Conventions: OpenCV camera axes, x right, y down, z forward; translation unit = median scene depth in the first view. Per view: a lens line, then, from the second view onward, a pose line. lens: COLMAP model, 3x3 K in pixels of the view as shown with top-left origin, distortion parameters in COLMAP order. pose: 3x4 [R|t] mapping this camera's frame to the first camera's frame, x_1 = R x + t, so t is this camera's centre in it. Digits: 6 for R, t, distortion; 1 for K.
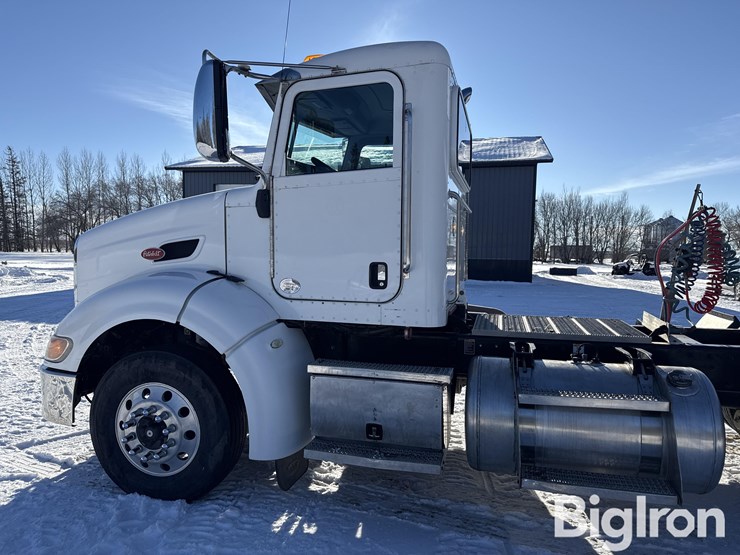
lens RADIAL K [[515.4, 0, 372.1], [0, 515.4, 282.2], [0, 0, 1]] dist [0.113938, -0.170862]
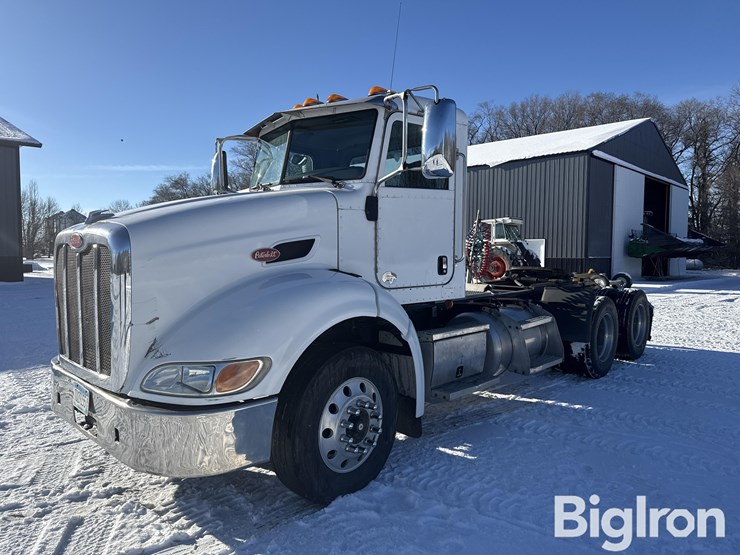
lens RADIAL K [[513.9, 0, 370.0], [0, 513.9, 277.5], [0, 0, 1]] dist [0.119840, -0.166848]
pose [[0.491282, -0.062767, 0.868736, -1.220565], [0.059112, 0.997503, 0.038642, -0.042789], [-0.868992, 0.032369, 0.493766, 0.441855]]
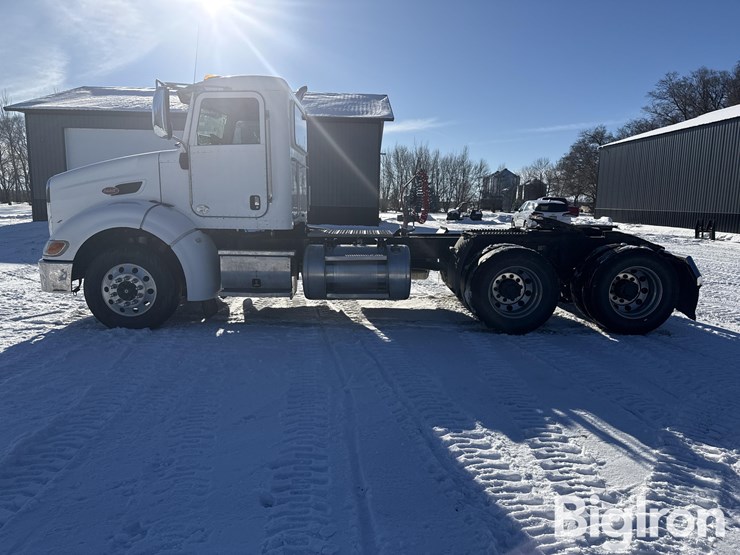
lens RADIAL K [[515.4, 0, 372.1], [0, 515.4, 282.2], [0, 0, 1]] dist [0.113938, -0.170862]
pose [[0.966099, -0.038549, 0.255279, -0.065117], [0.014020, 0.995164, 0.097218, 0.090409], [-0.257792, -0.090343, 0.961967, -0.889196]]
